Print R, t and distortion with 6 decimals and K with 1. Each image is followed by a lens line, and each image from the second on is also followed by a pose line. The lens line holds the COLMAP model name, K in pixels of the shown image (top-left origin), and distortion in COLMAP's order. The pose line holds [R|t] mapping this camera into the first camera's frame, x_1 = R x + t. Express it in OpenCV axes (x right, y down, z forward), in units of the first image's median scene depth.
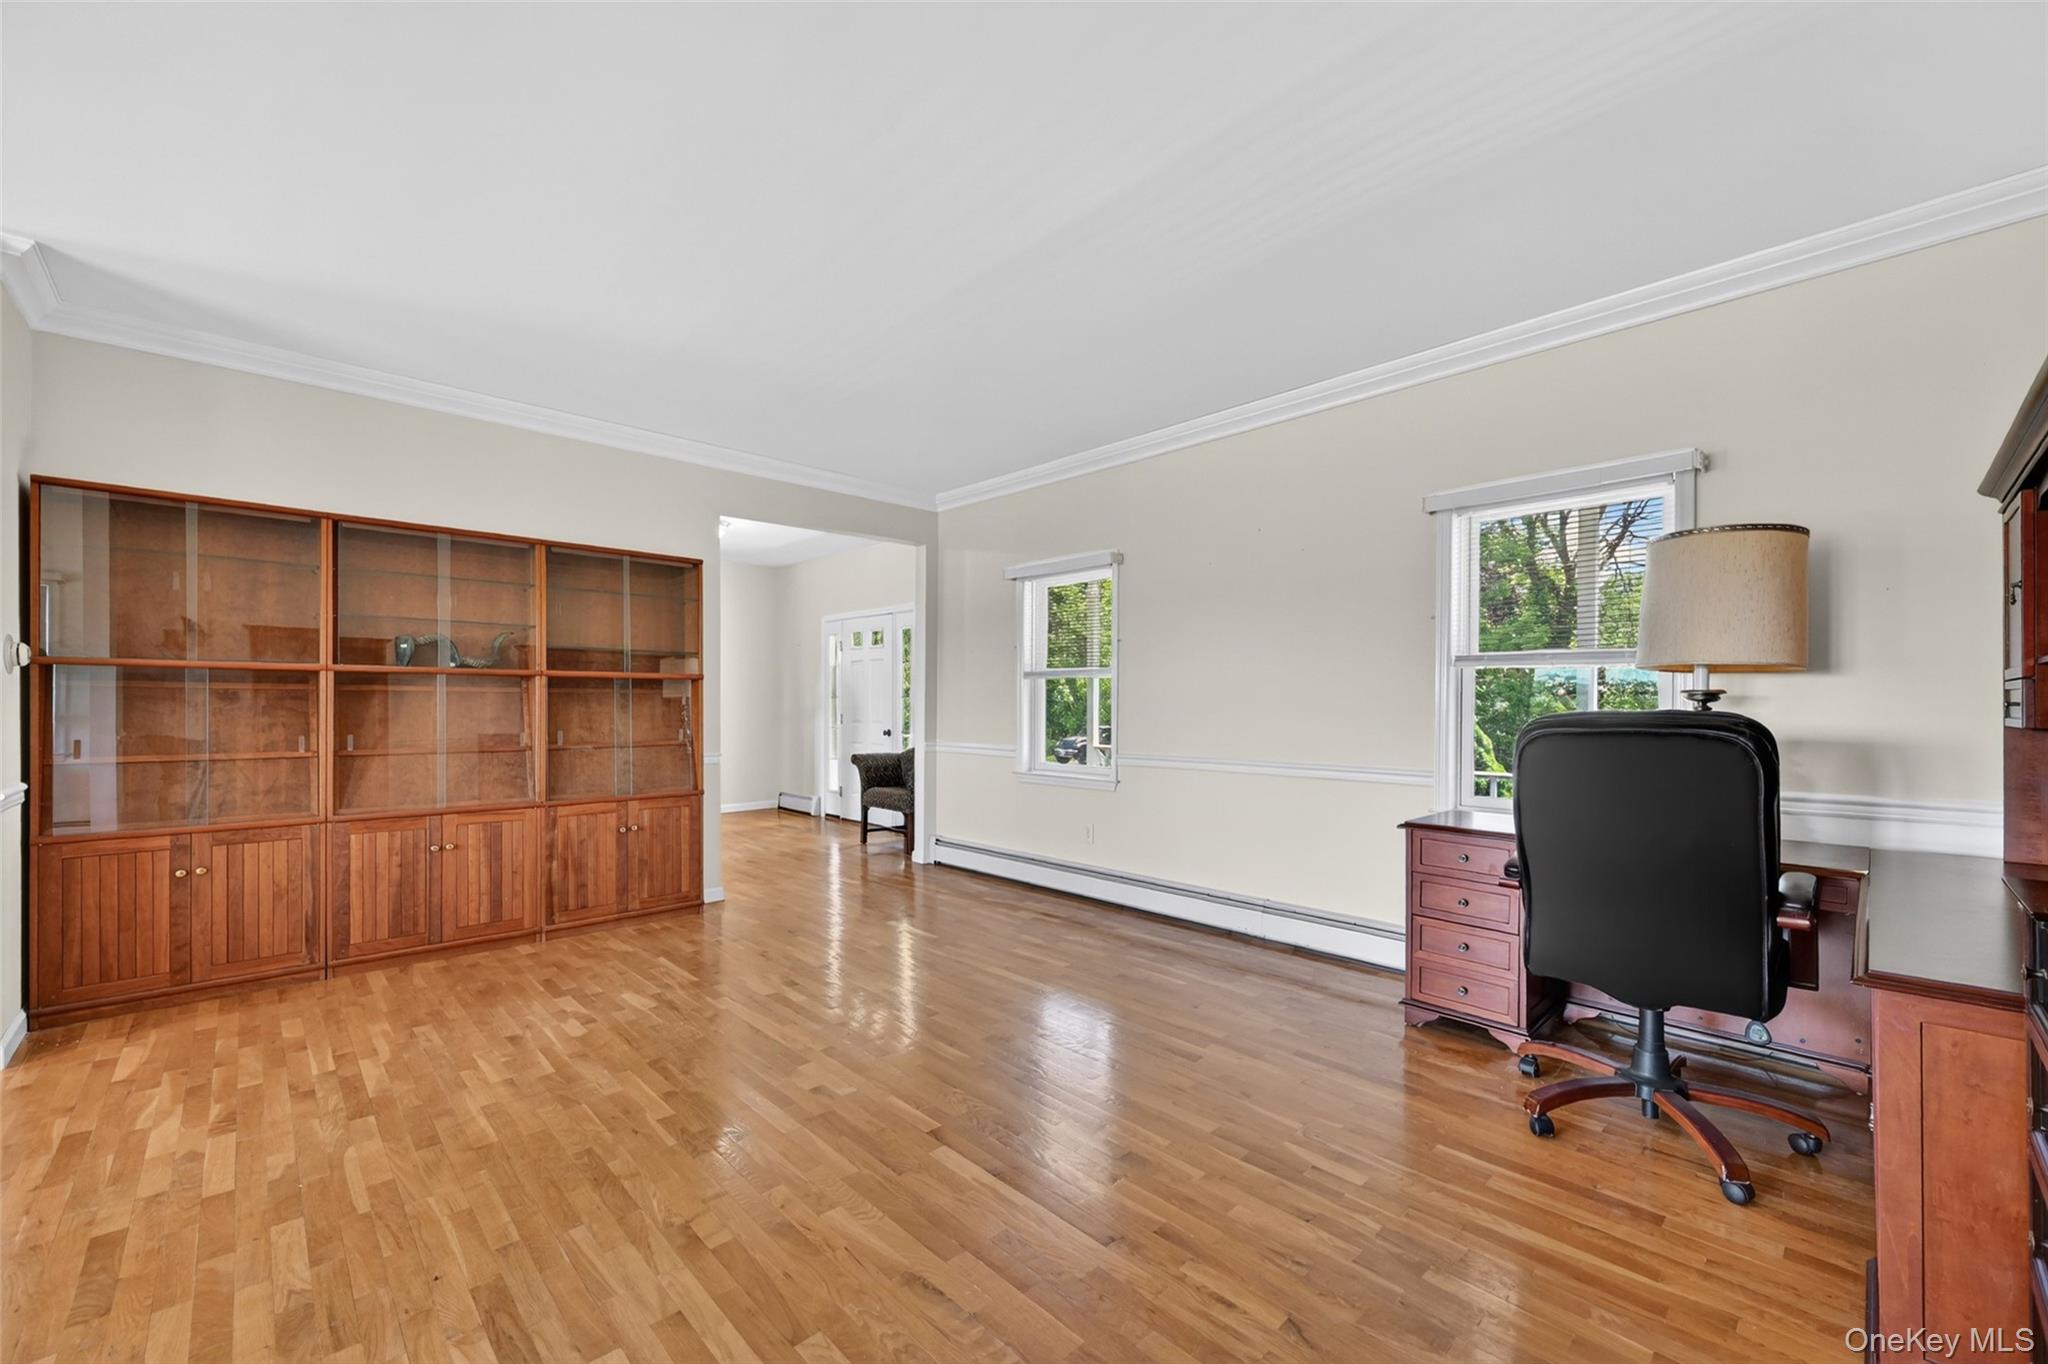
lens RADIAL K [[809.1, 0, 1030.2], [0, 809.1, 700.6], [0, 0, 1]] dist [0.001931, 0.000130]
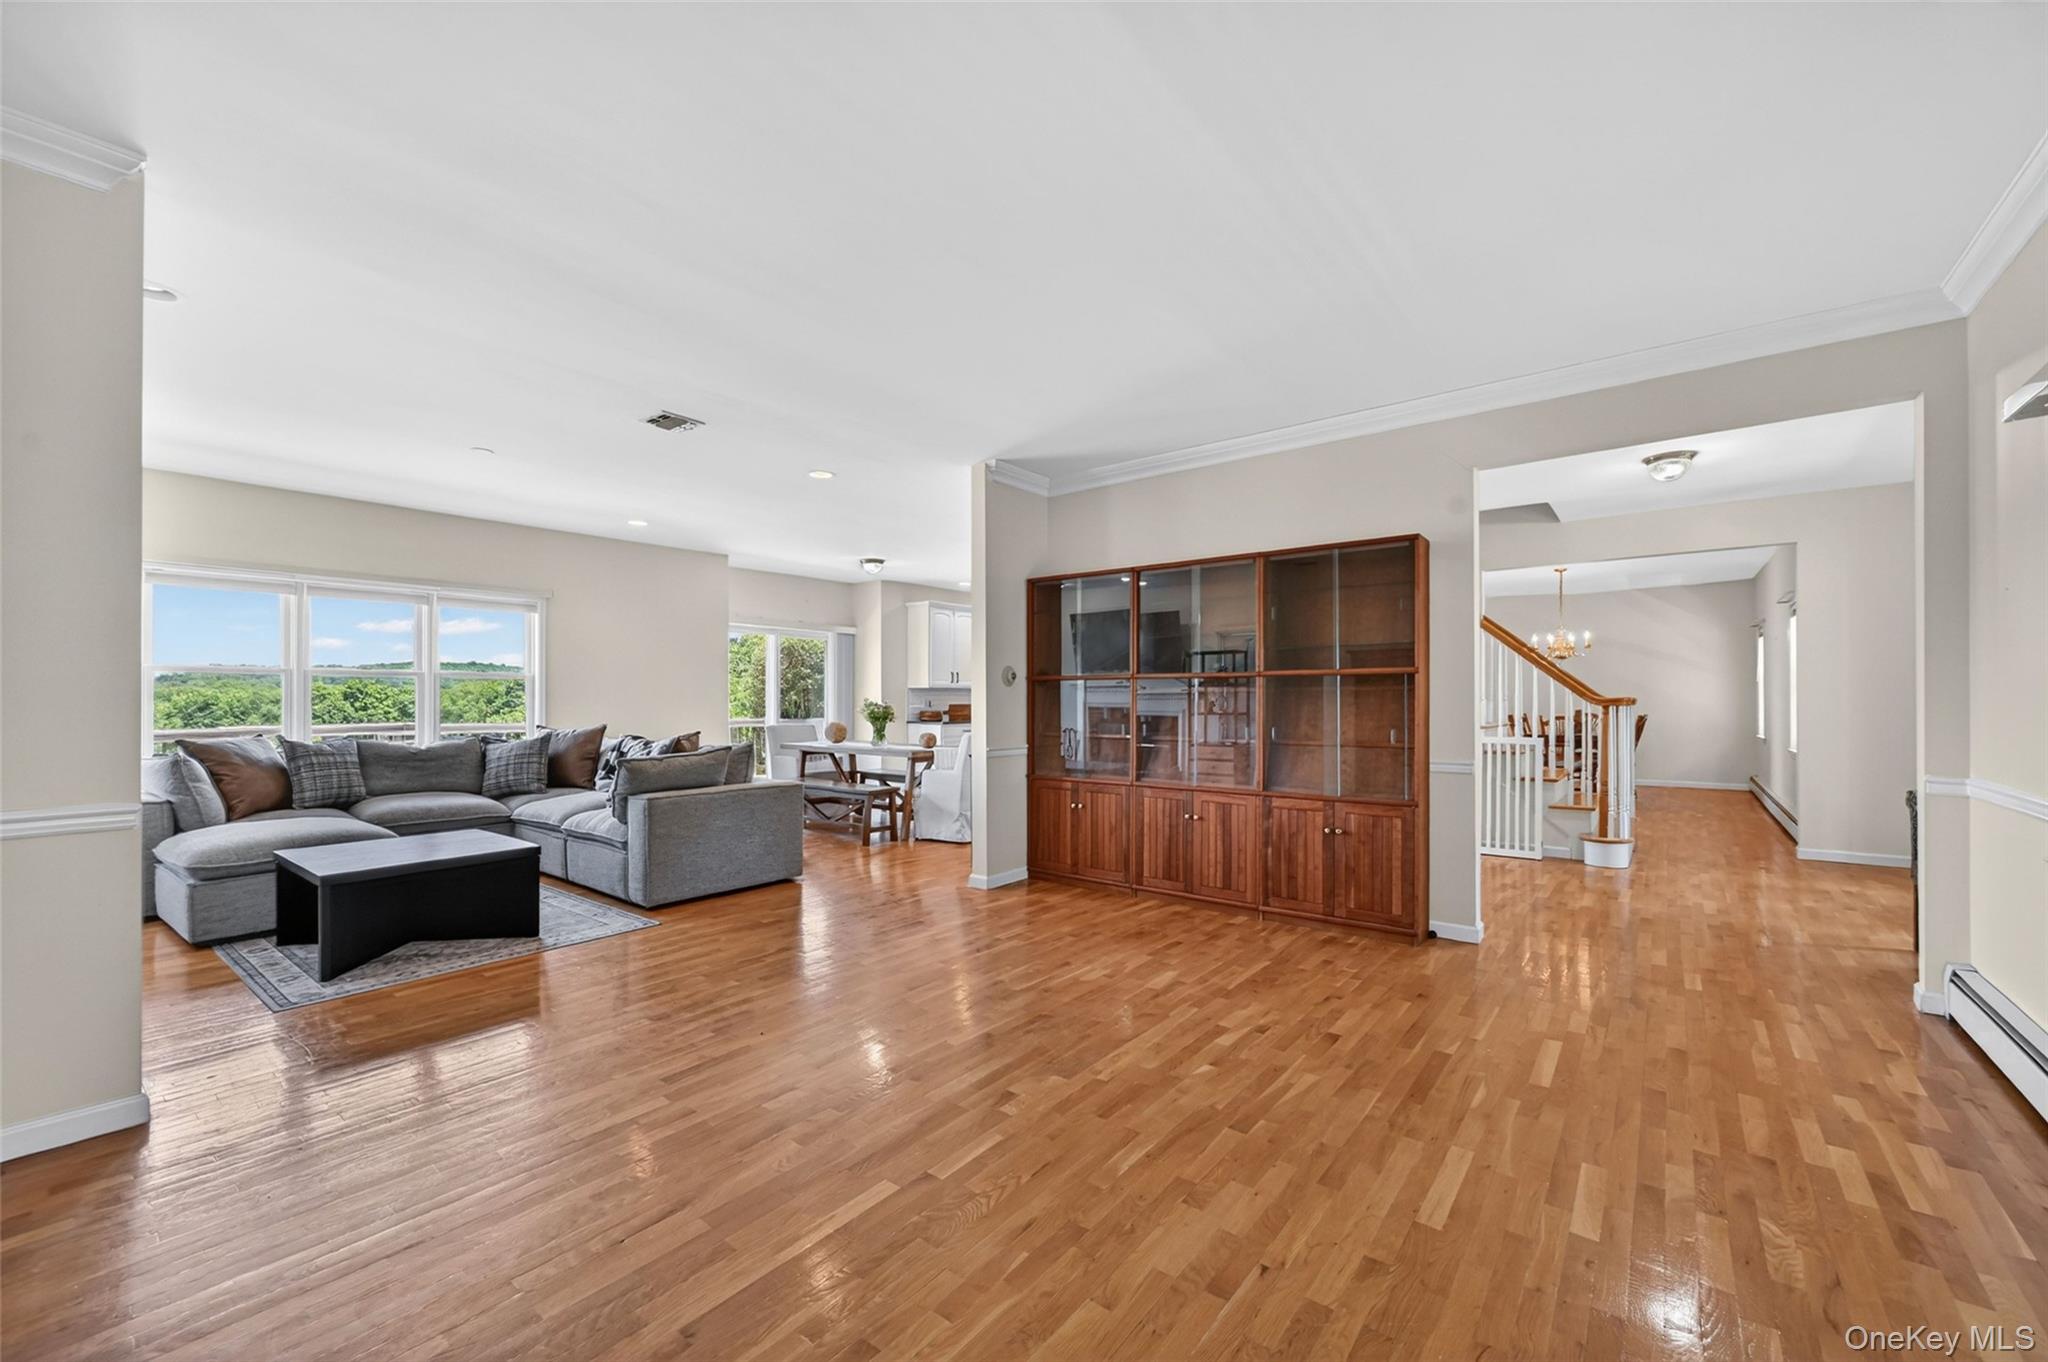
lens RADIAL K [[809.1, 0, 1030.0], [0, 809.1, 695.7], [0, 0, 1]] dist [0.001931, 0.000130]
pose [[0.130462, -0.005936, -0.991435, 0.445400], [0.009948, 0.999940, -0.004678, -0.002406], [0.991403, -0.009253, 0.130514, 0.550842]]
